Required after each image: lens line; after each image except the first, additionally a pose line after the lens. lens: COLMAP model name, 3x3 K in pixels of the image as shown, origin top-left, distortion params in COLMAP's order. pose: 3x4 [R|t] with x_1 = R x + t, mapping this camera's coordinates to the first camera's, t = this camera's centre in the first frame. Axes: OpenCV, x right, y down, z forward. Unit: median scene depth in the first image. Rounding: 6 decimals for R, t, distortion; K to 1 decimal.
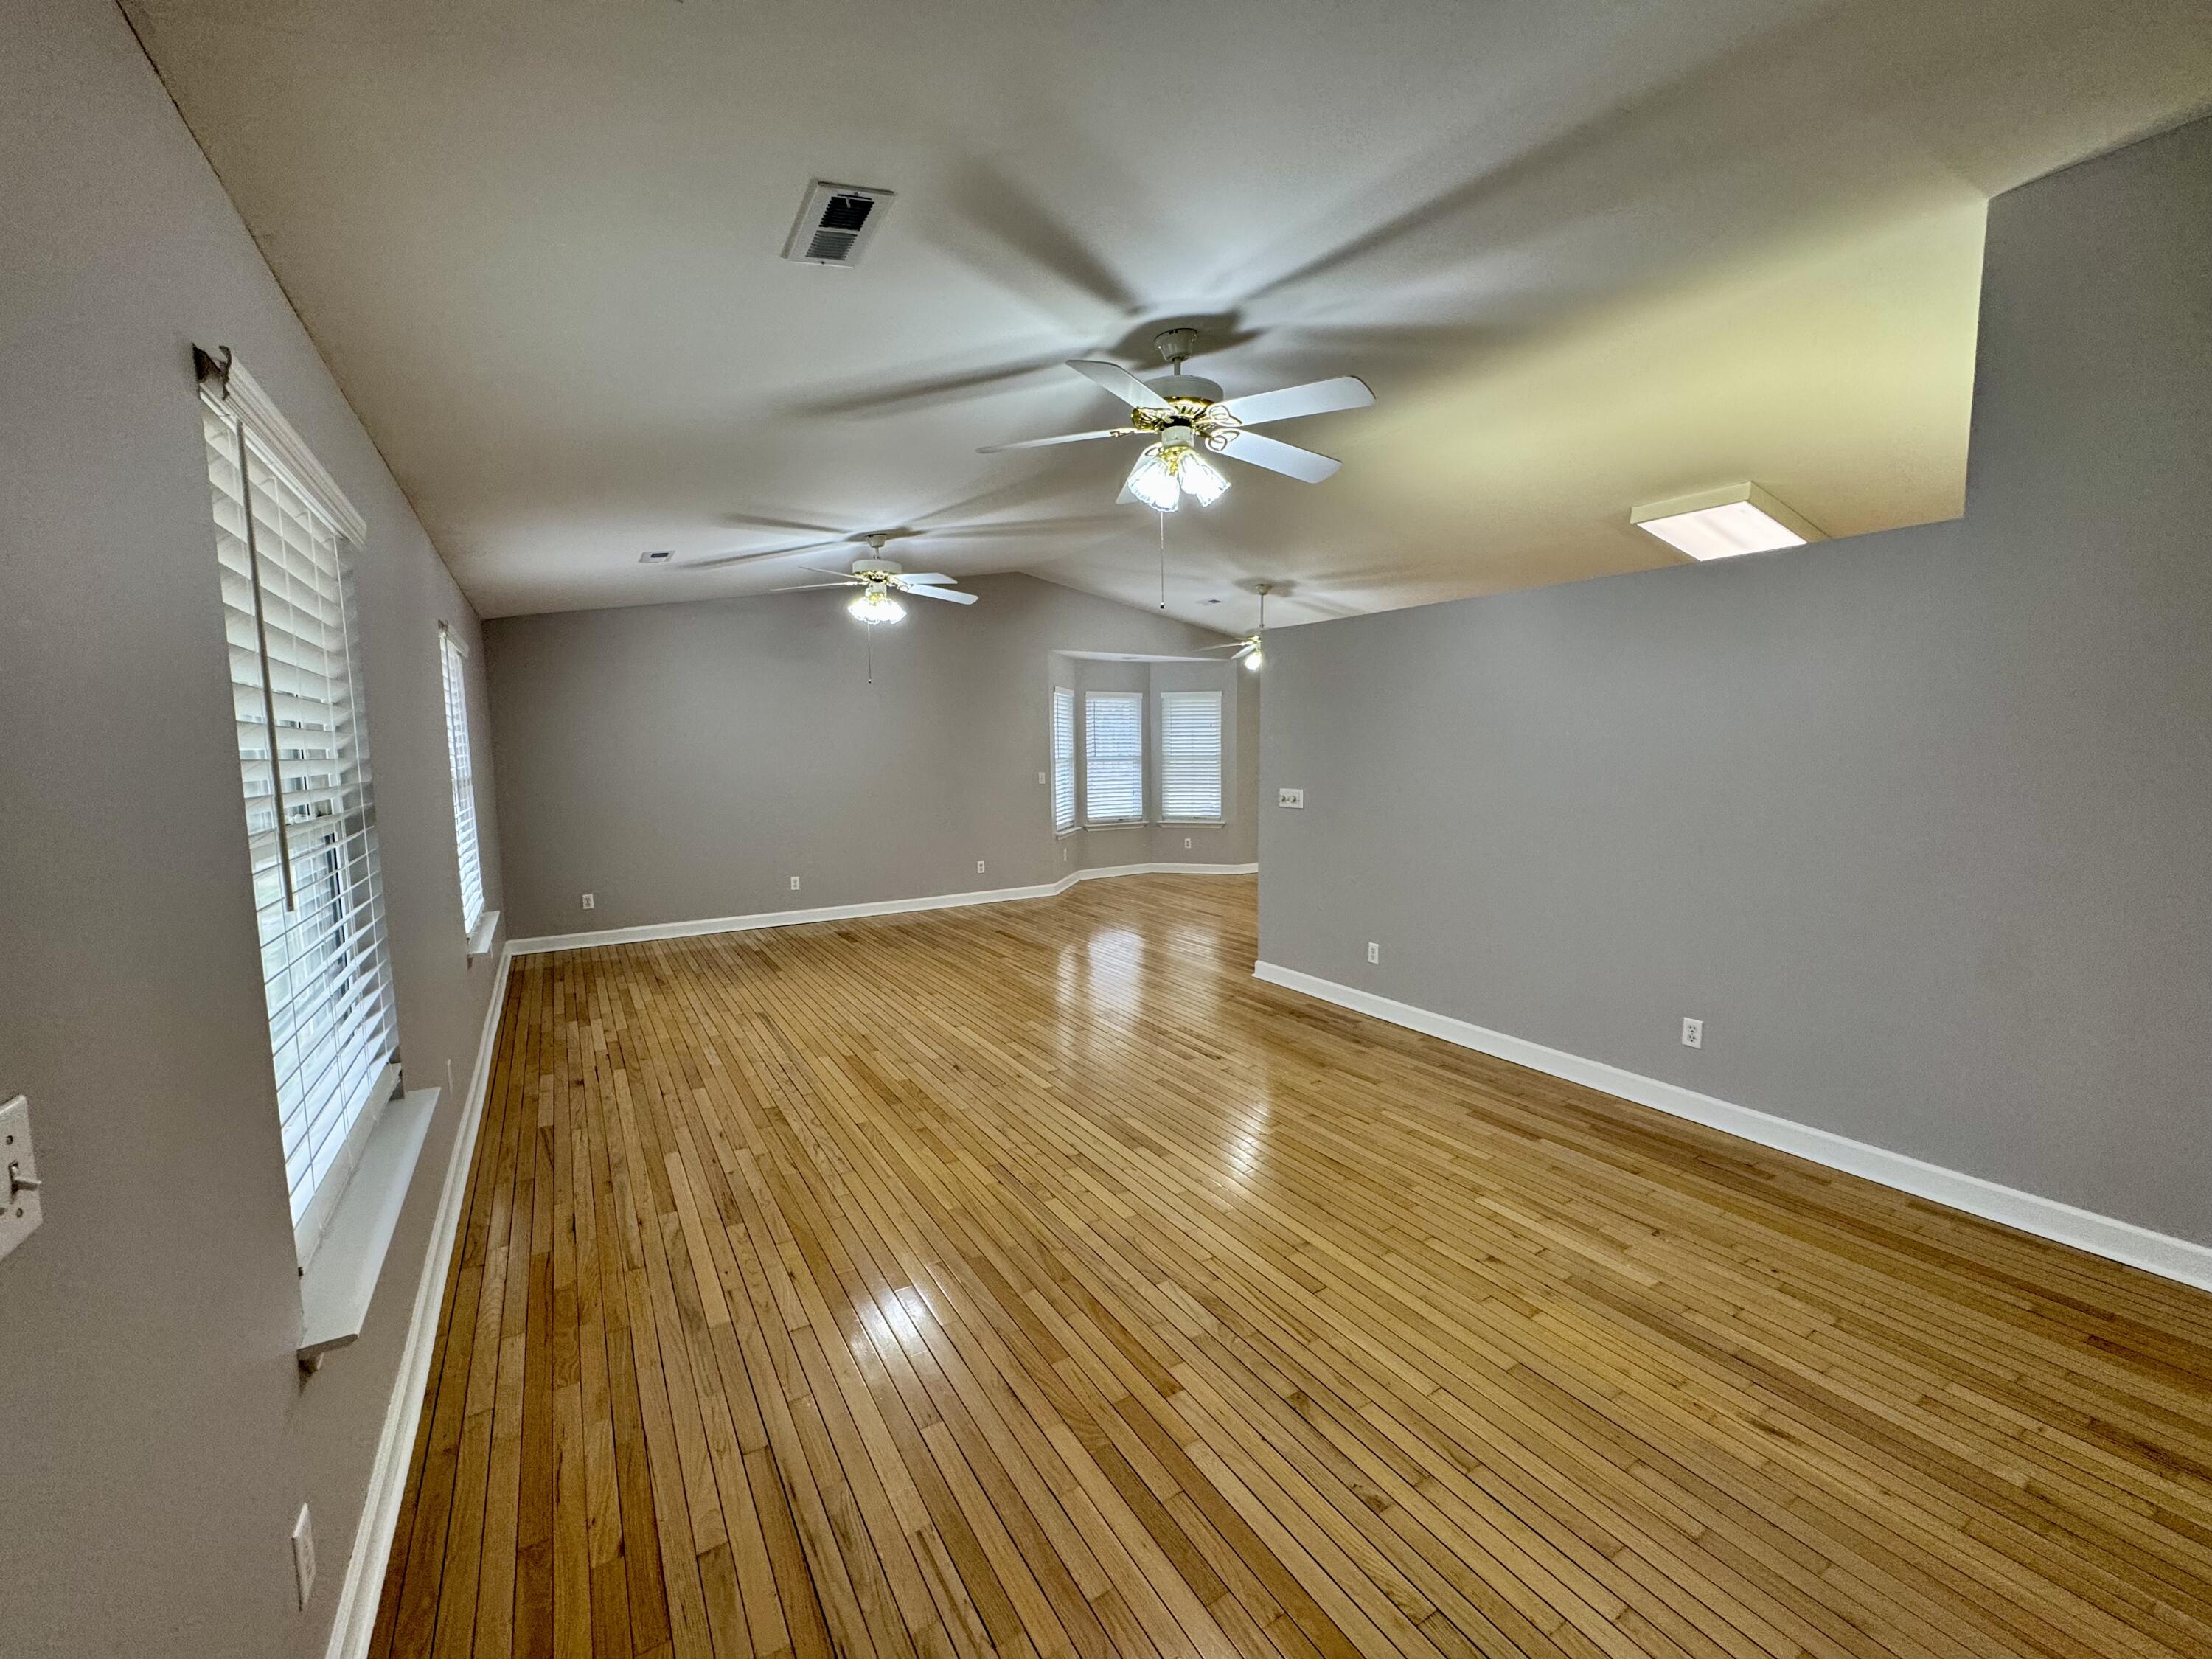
lens RADIAL K [[883.2, 0, 1111.0], [0, 883.2, 829.1], [0, 0, 1]] dist [-0.003568, 0.000580]
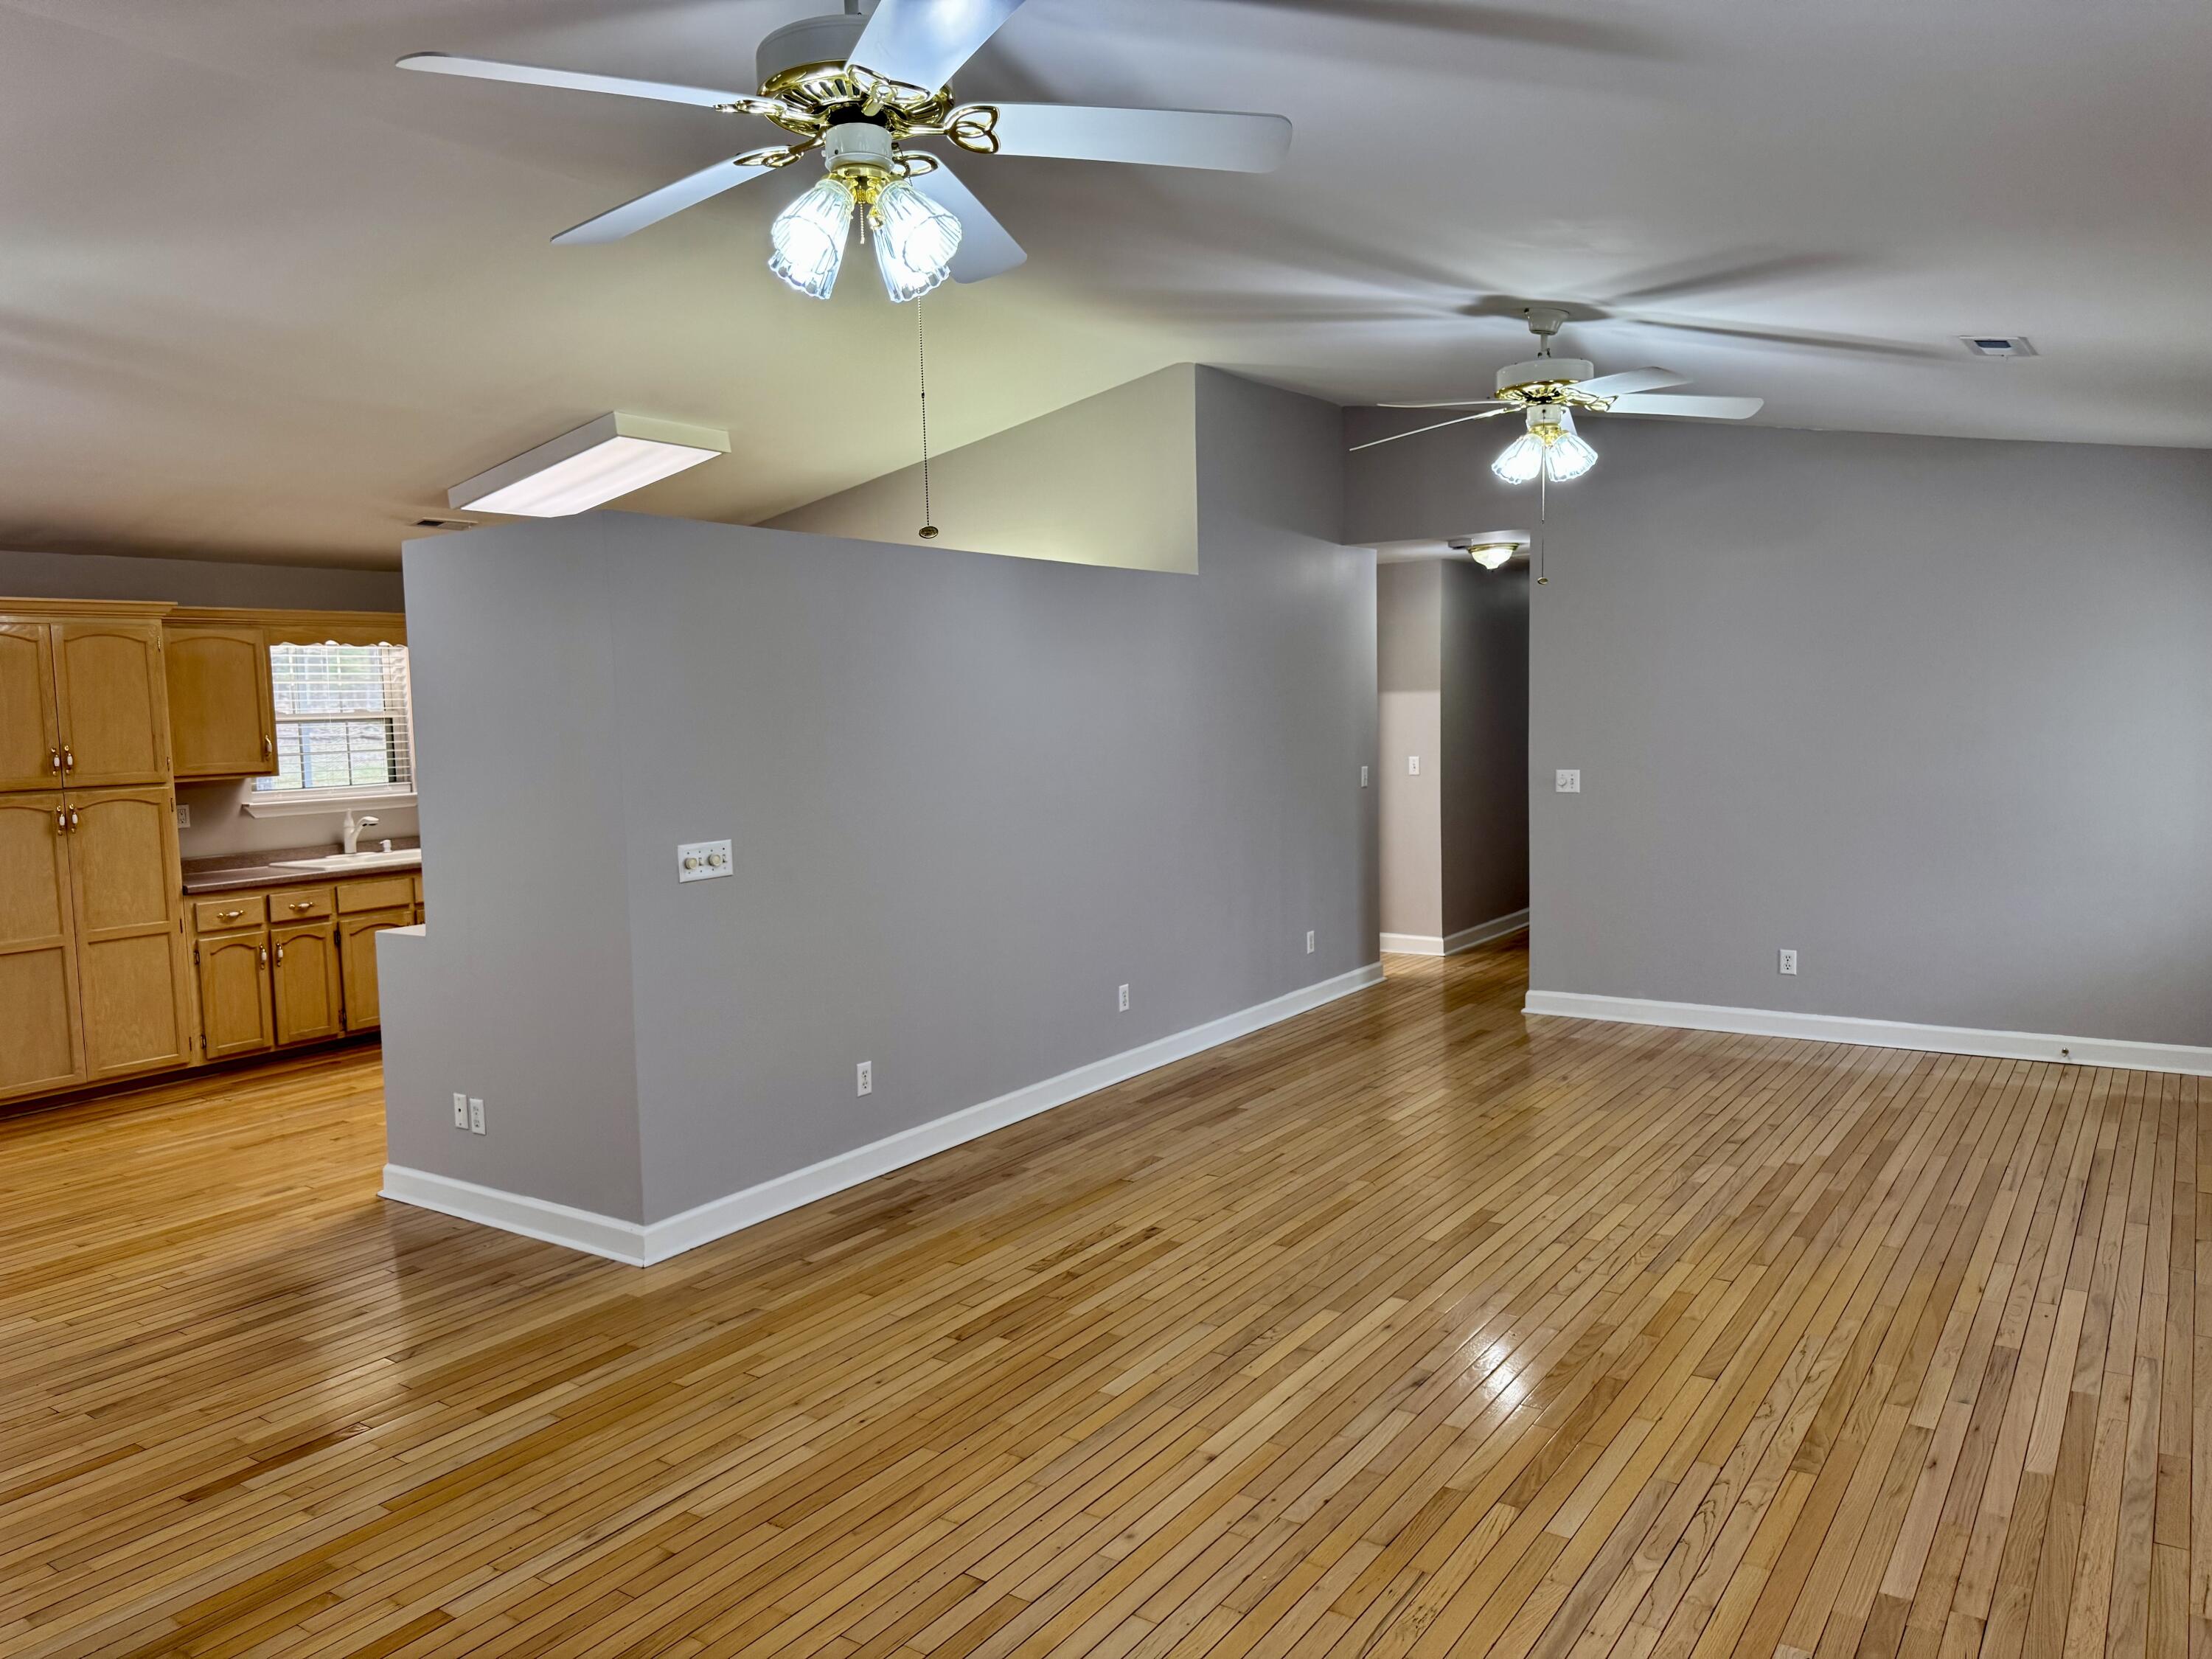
lens RADIAL K [[1560.3, 0, 1095.5], [0, 1560.3, 842.2], [0, 0, 1]] dist [0.047816, -0.058189]
pose [[-0.386752, -0.070415, 0.919491, -1.024542], [0.118048, 0.985097, 0.125091, -0.189781], [-0.914597, 0.156923, -0.372676, 1.645814]]
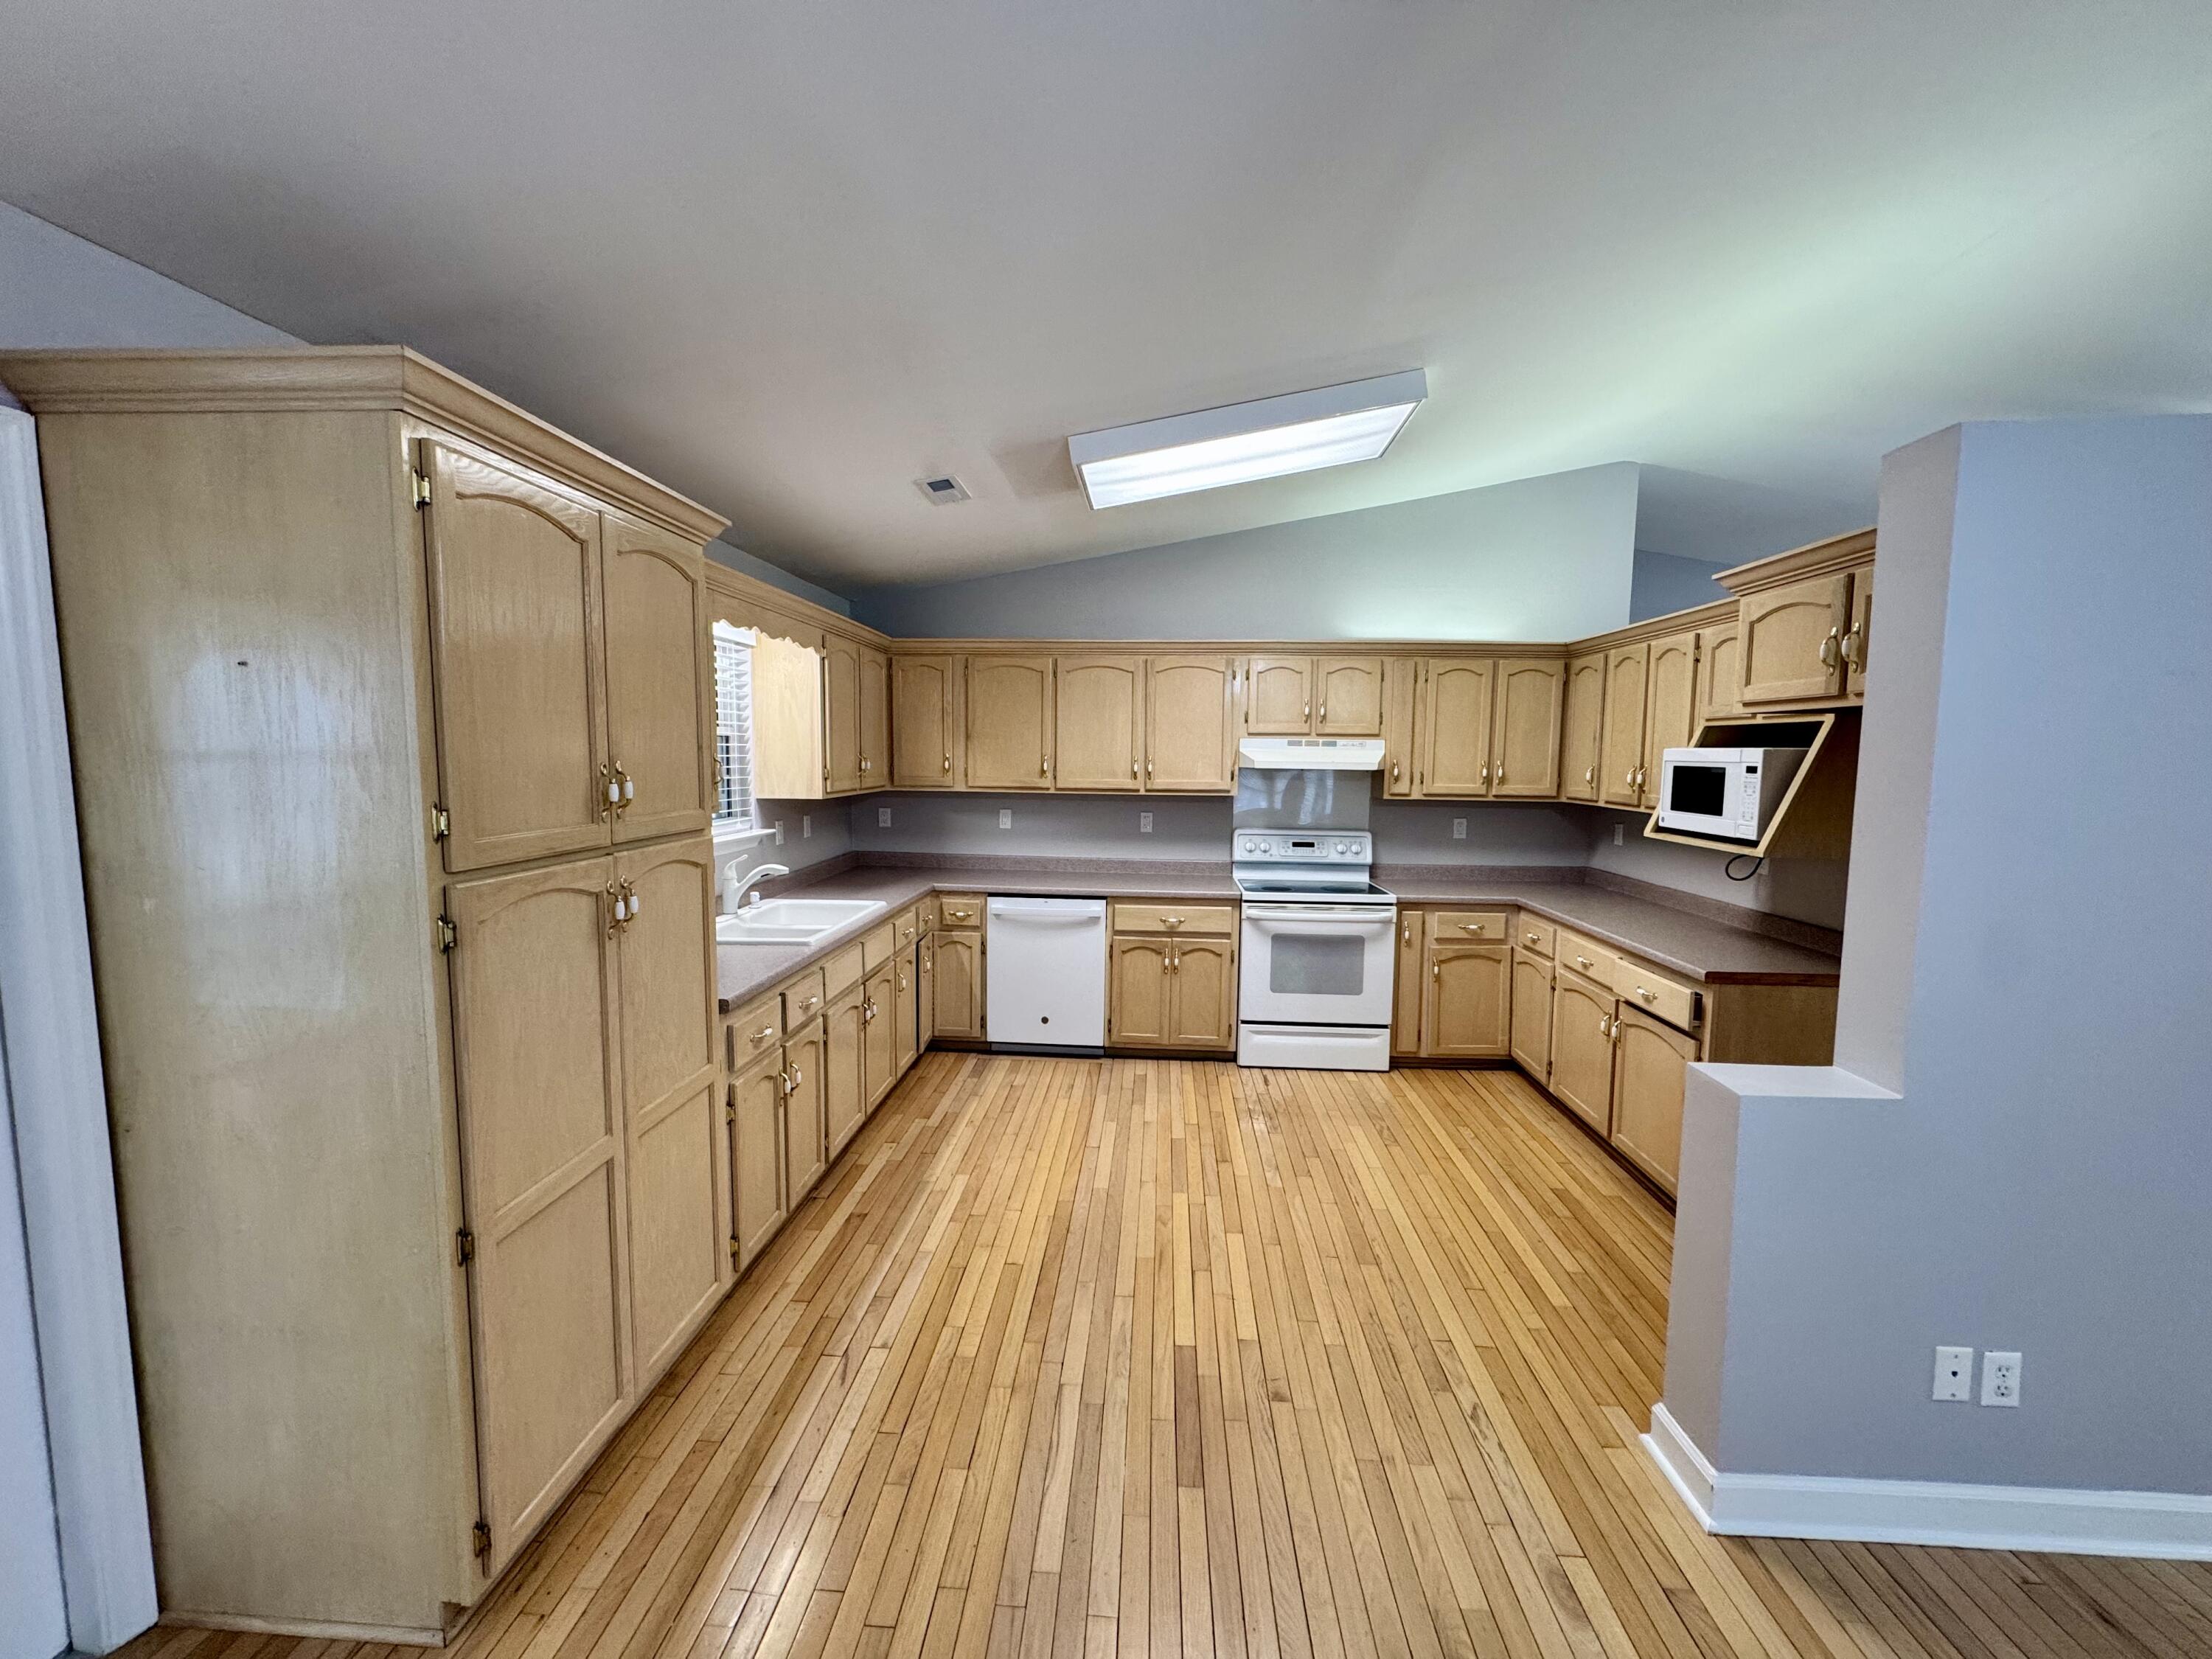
lens RADIAL K [[883.2, 0, 1103.0], [0, 883.2, 834.4], [0, 0, 1]] dist [-0.003568, 0.000580]
pose [[-0.808417, -0.058069, 0.585738, 0.576932], [0.052722, 0.983978, 0.170314, -0.242209], [-0.586244, 0.168566, -0.792404, 2.282934]]
